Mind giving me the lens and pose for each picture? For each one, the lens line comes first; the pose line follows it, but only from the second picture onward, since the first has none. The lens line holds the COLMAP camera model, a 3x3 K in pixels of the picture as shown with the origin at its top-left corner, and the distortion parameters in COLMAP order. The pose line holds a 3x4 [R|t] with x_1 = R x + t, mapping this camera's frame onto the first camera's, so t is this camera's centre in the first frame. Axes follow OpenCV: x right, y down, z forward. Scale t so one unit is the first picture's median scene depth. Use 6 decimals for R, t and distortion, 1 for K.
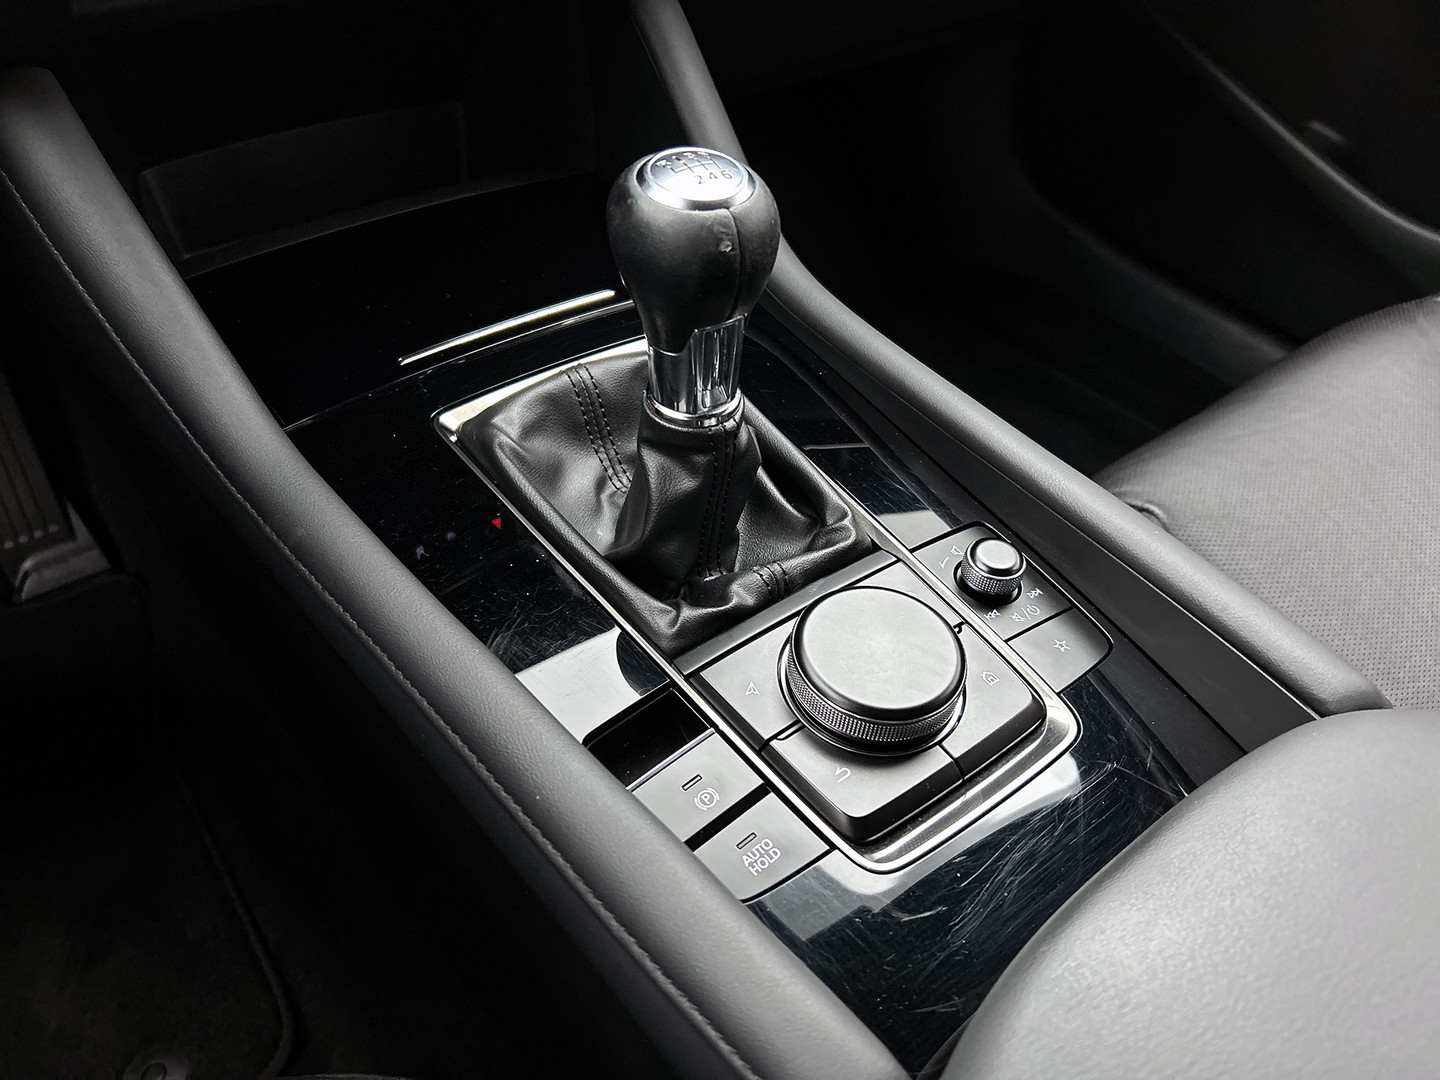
lens RADIAL K [[1073.2, 0, 722.2], [0, 1073.2, 542.1], [0, 0, 1]] dist [0.013158, 0.003181]
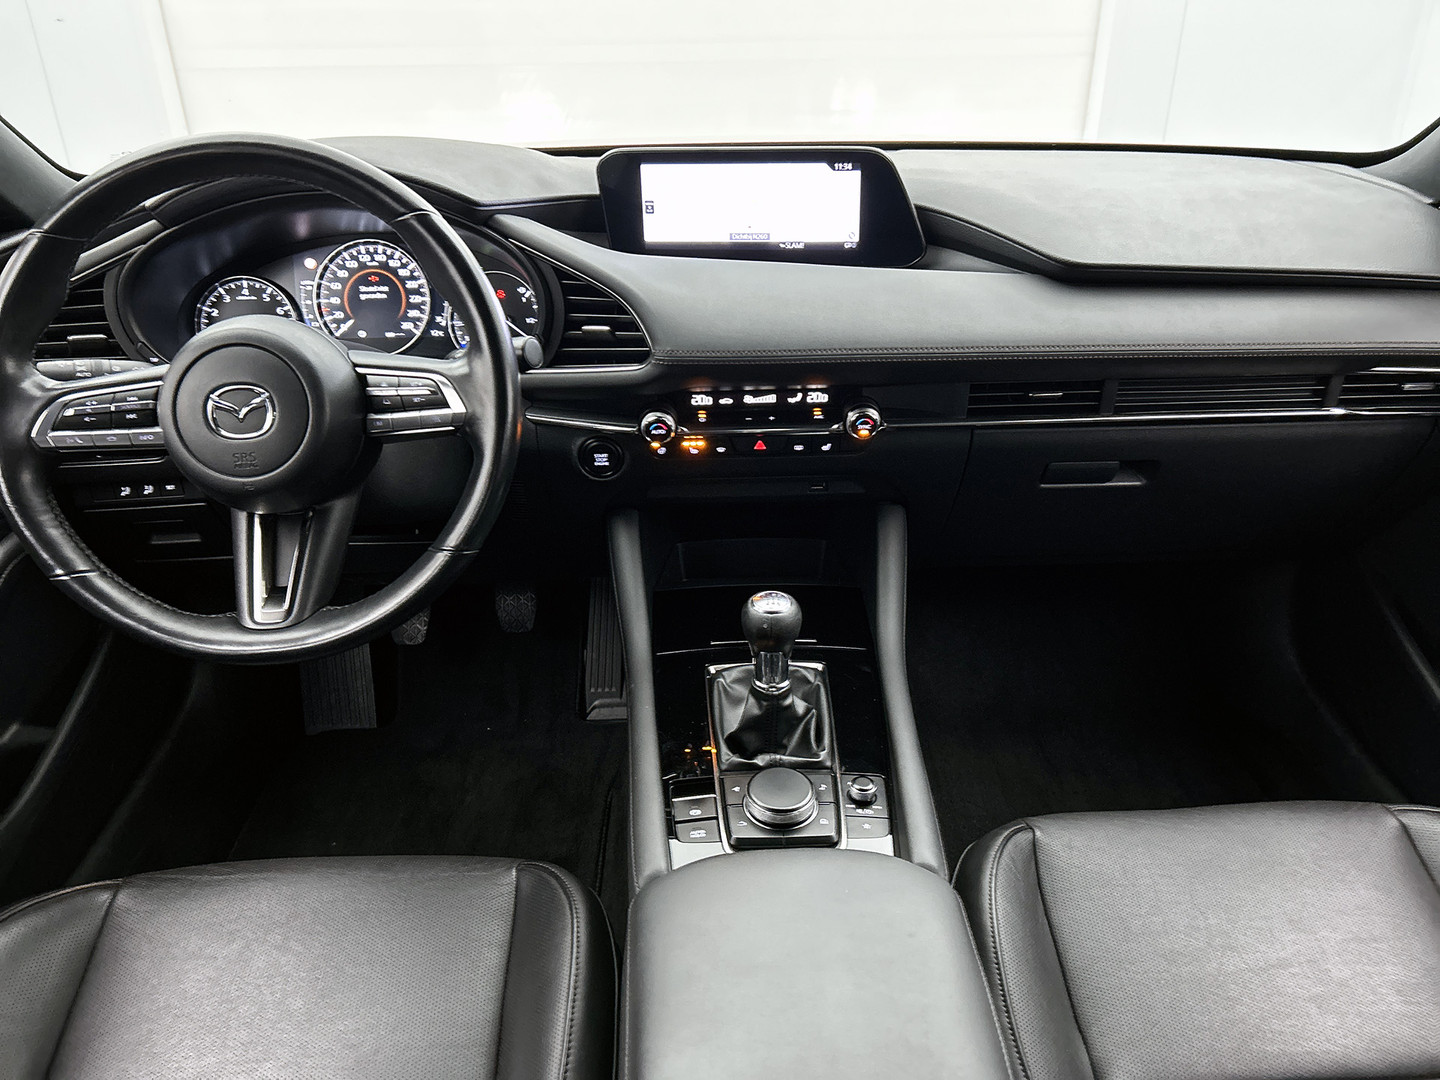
lens RADIAL K [[1073.2, 0, 720.1], [0, 1073.2, 538.8], [0, 0, 1]] dist [0.013158, 0.003181]
pose [[0.813394, 0.180274, -0.553075, 1.231930], [-0.329921, 0.926028, -0.183370, 0.061597], [0.479106, 0.331623, 0.812701, -1.256015]]
